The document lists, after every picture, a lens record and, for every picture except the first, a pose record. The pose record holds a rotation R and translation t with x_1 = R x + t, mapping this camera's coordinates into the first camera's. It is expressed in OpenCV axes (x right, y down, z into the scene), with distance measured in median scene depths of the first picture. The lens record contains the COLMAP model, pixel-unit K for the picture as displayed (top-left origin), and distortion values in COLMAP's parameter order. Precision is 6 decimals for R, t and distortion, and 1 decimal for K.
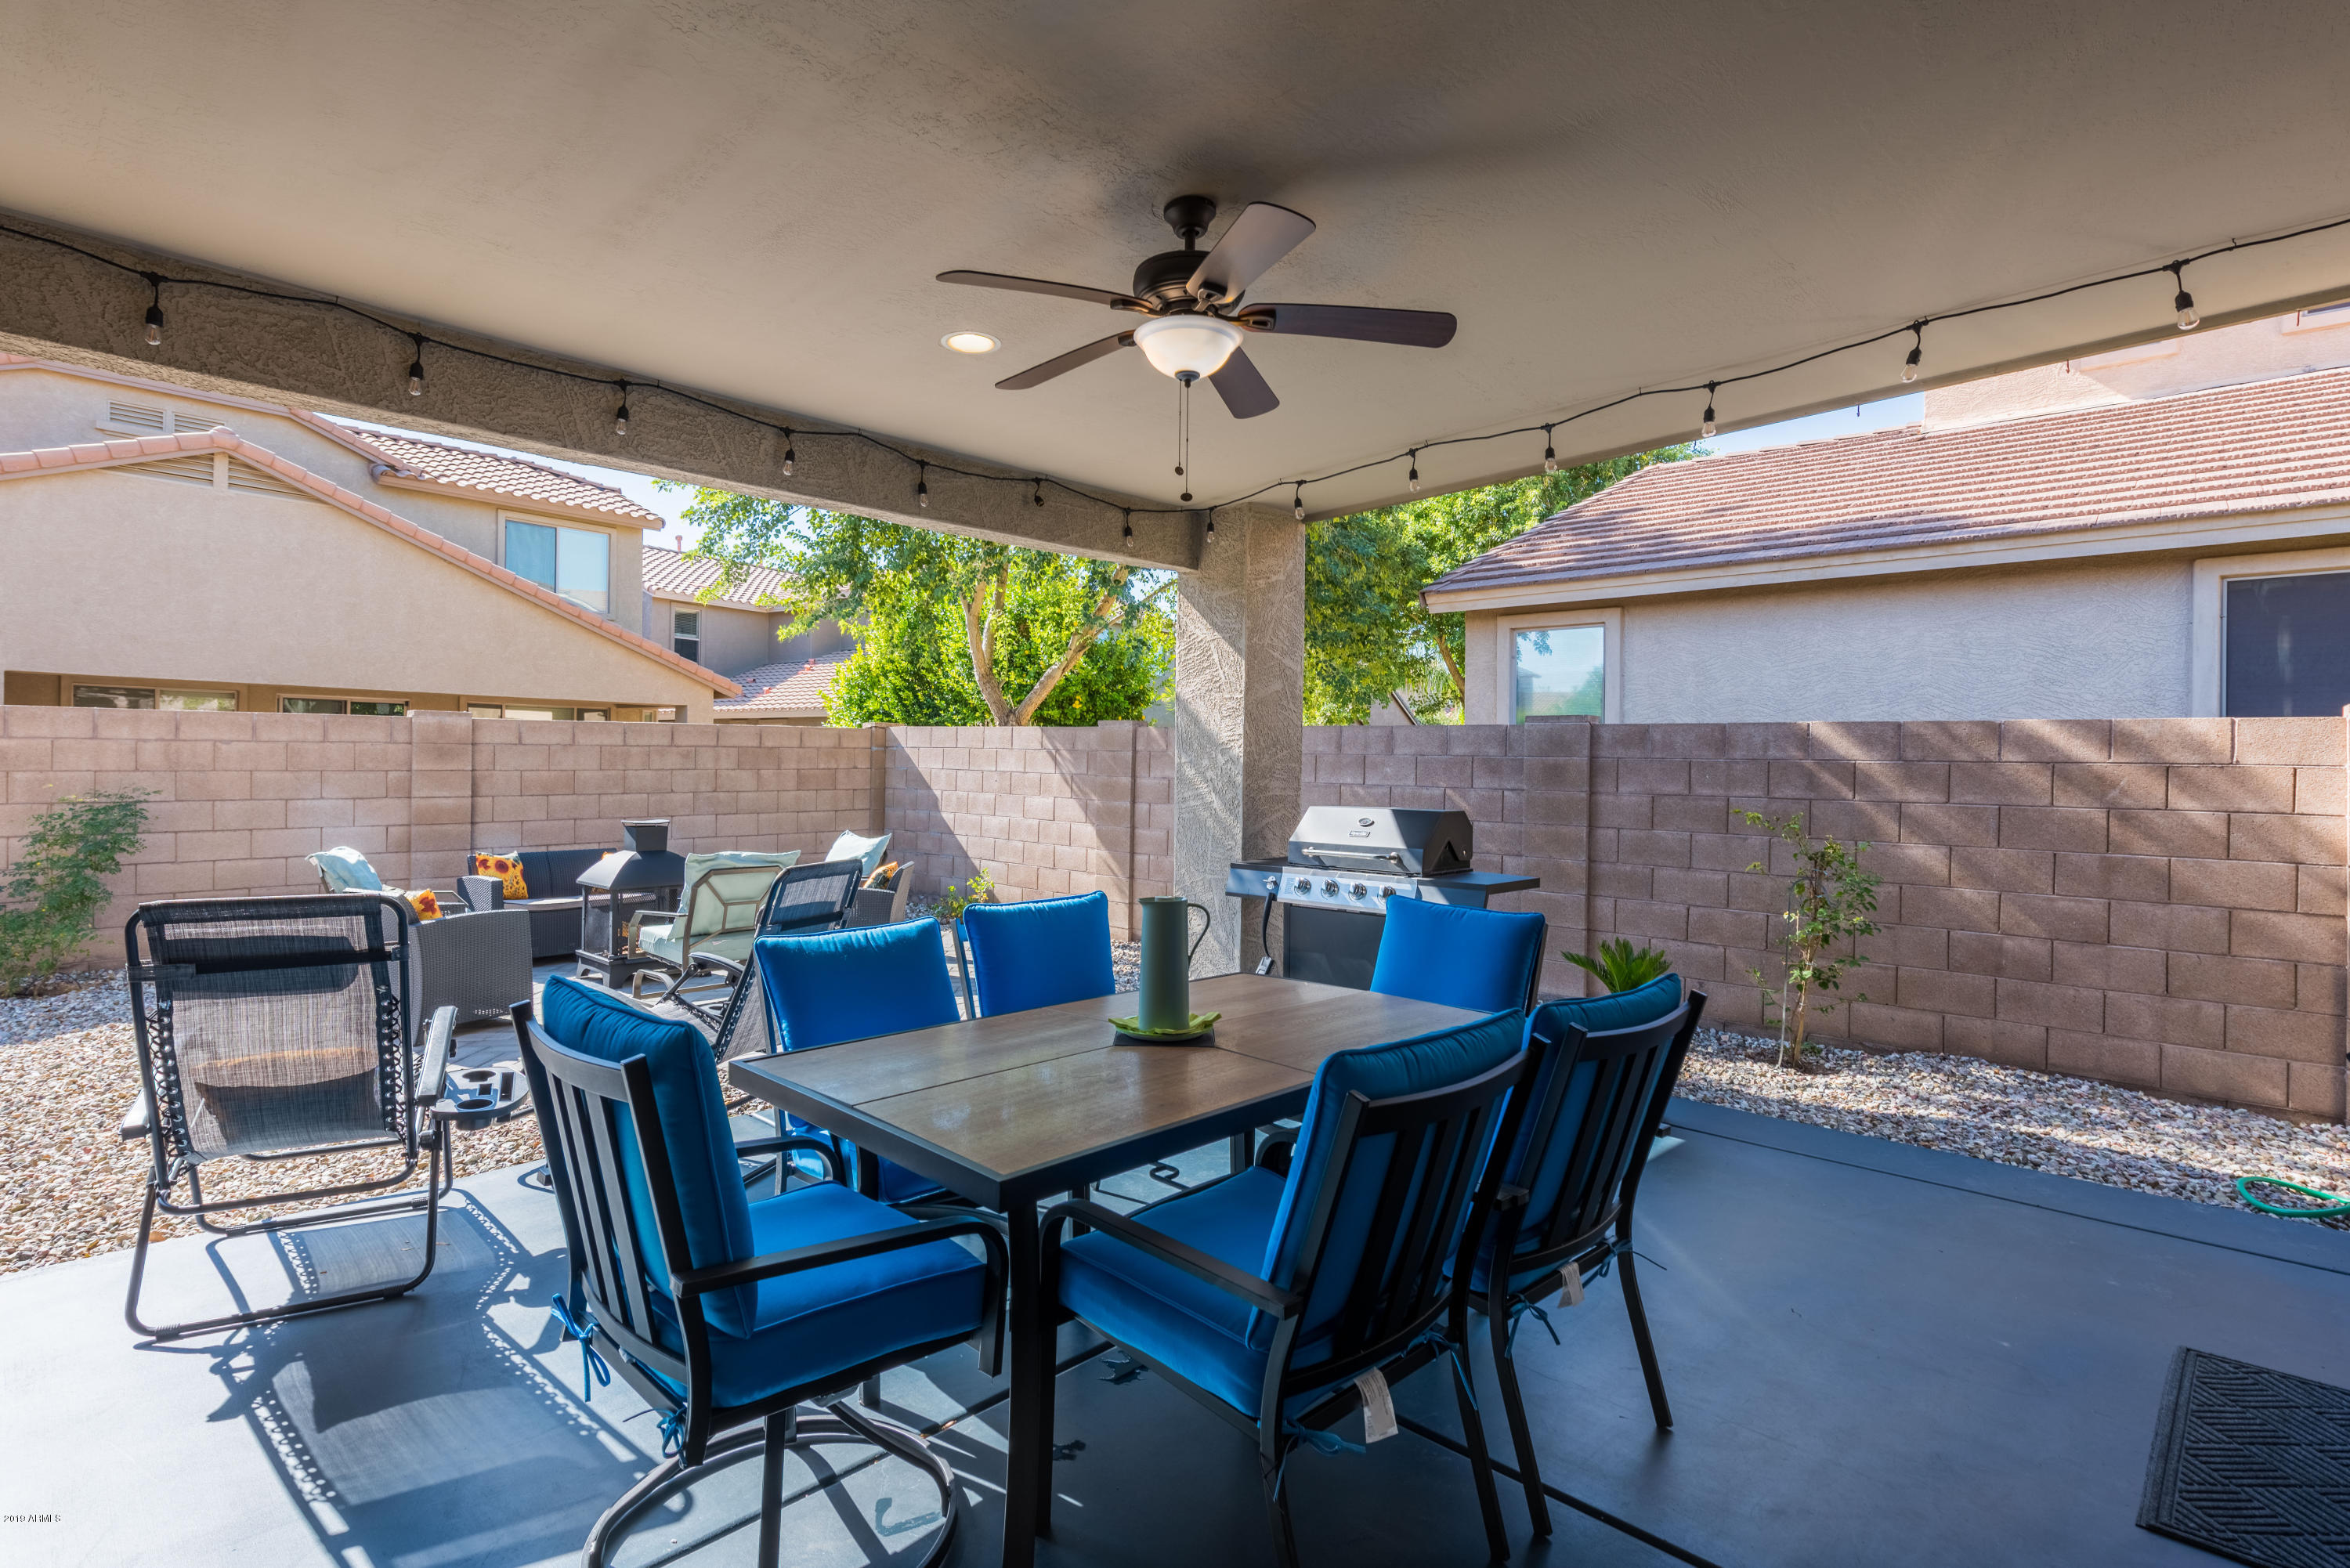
lens RADIAL K [[1070.7, 0, 1193.8], [0, 1070.7, 779.3], [0, 0, 1]] dist [0.033456, -0.011355]
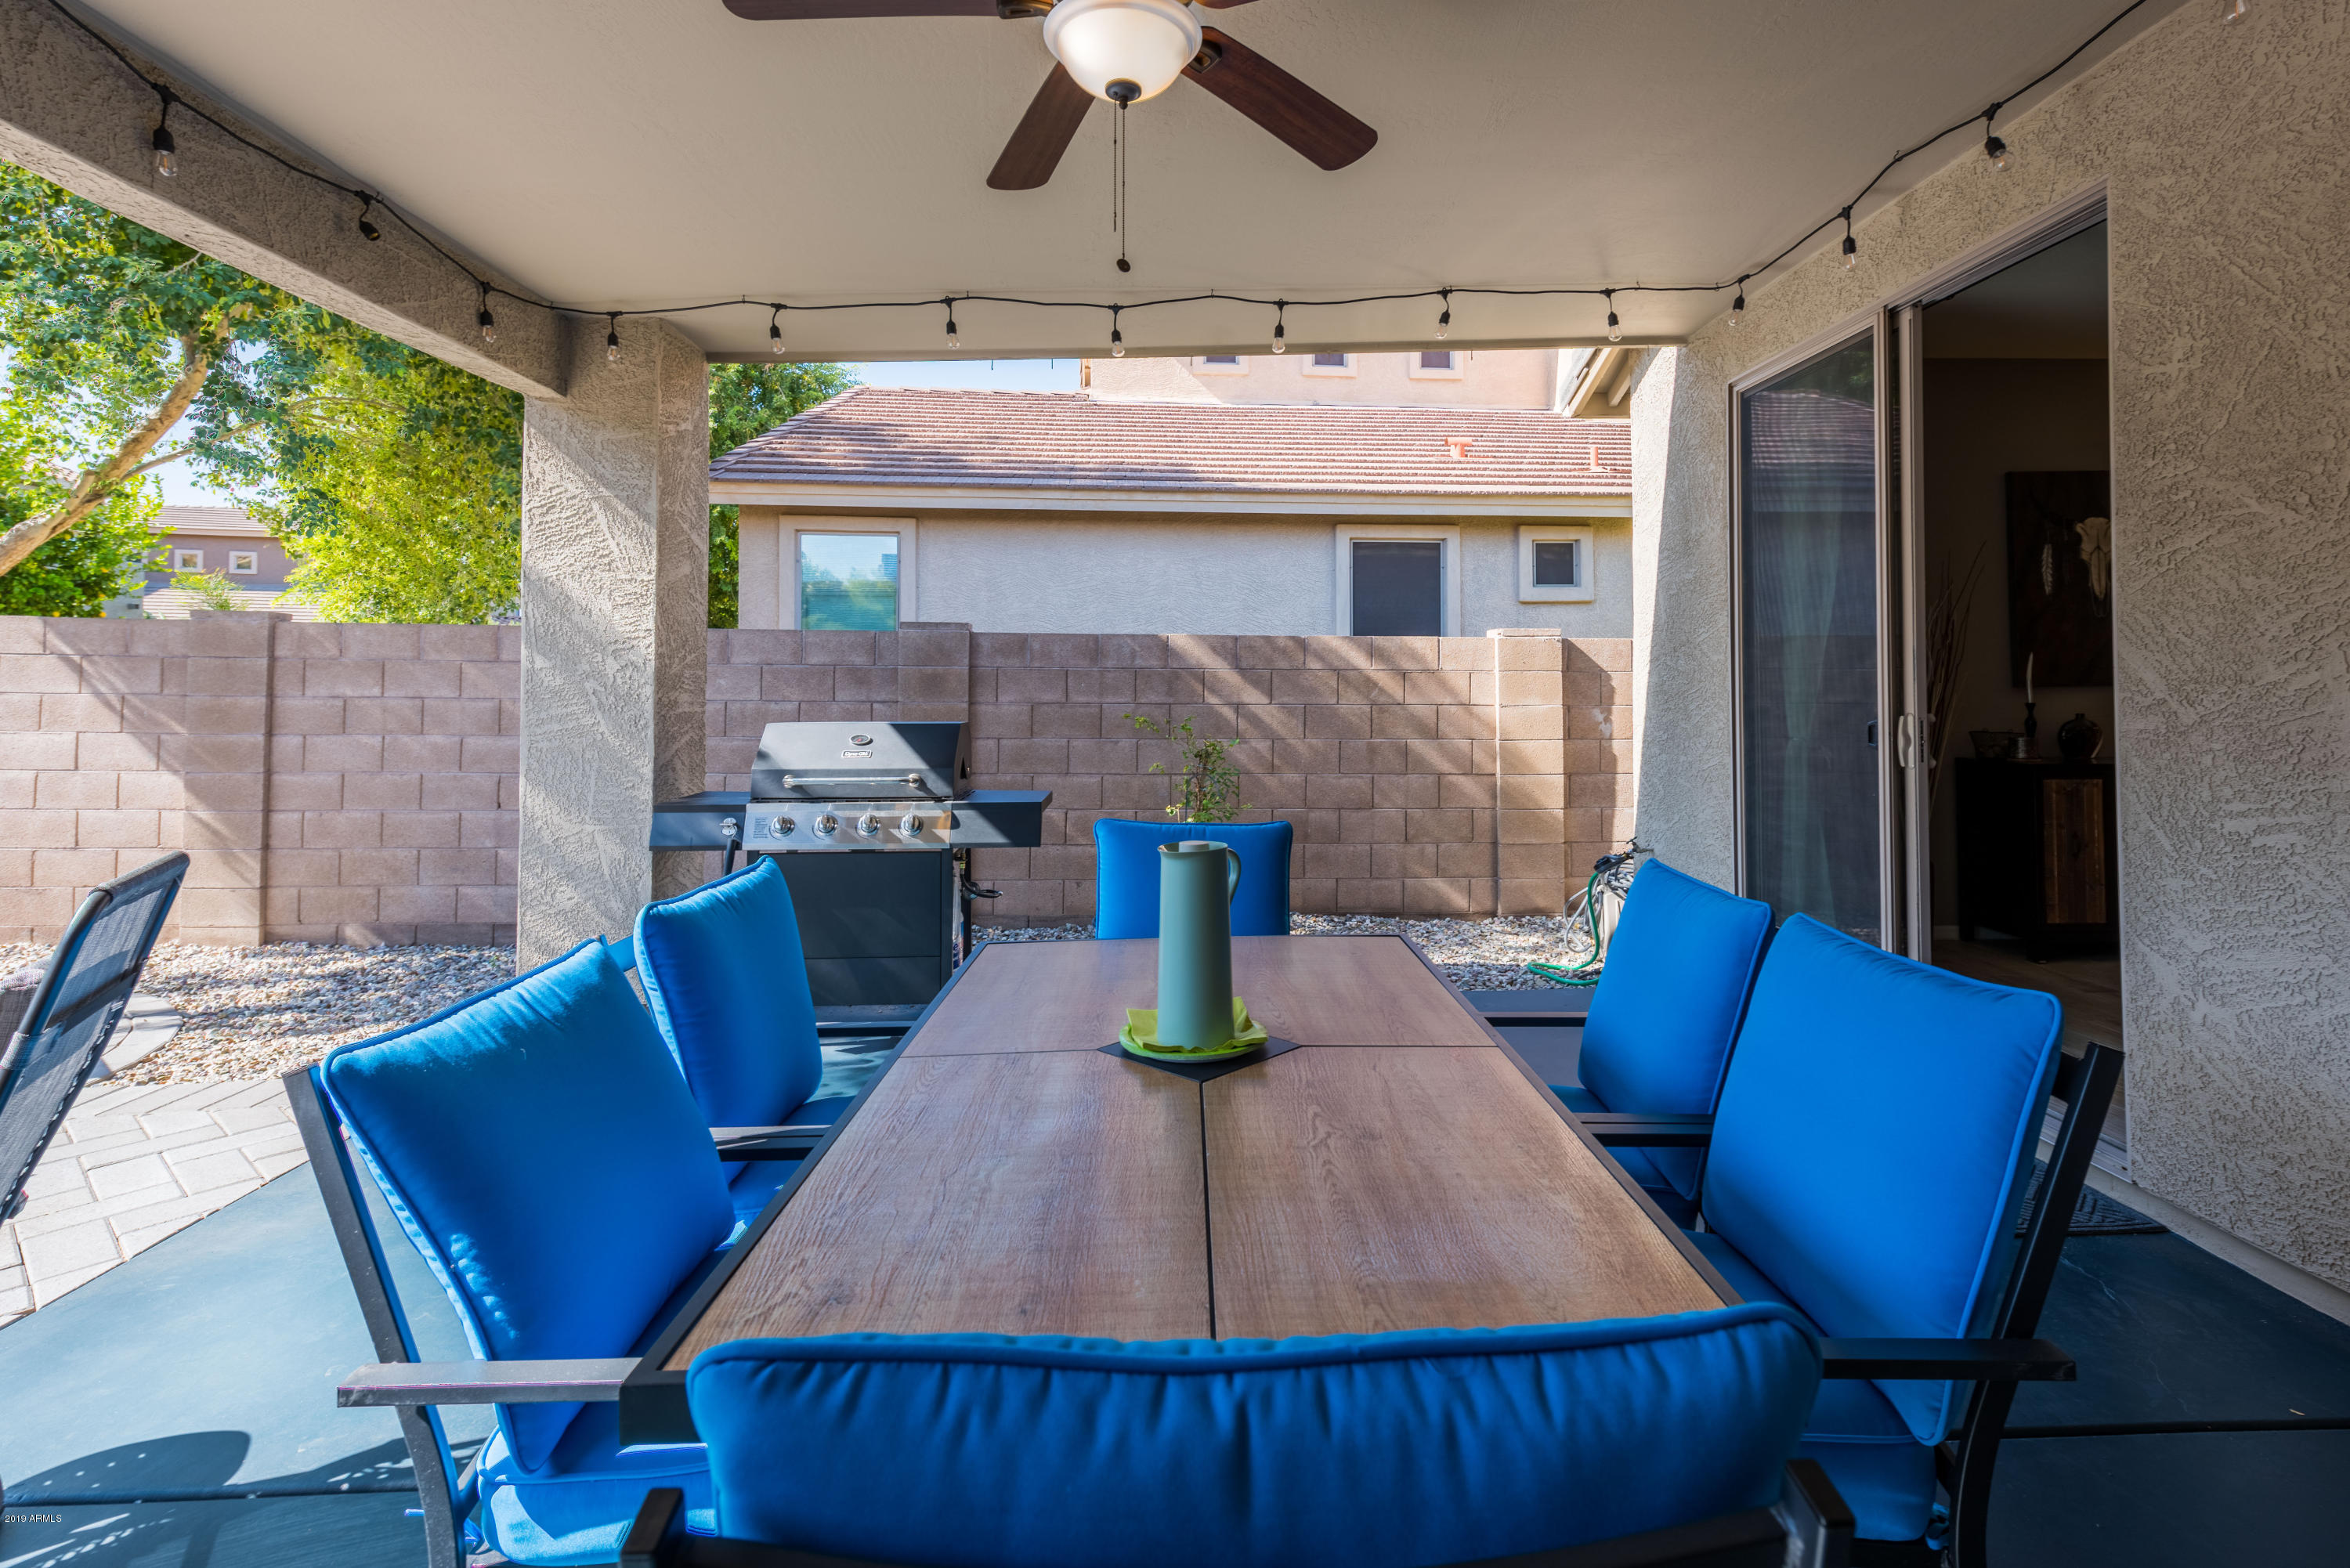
lens RADIAL K [[1076.2, 0, 1181.1], [0, 1076.2, 687.9], [0, 0, 1]] dist [0.019552, -0.001212]
pose [[0.722990, -0.010009, 0.690786, -0.185196], [0.016067, 0.999868, -0.002328, 0.004897], [-0.690672, 0.012782, 0.723055, 0.187871]]
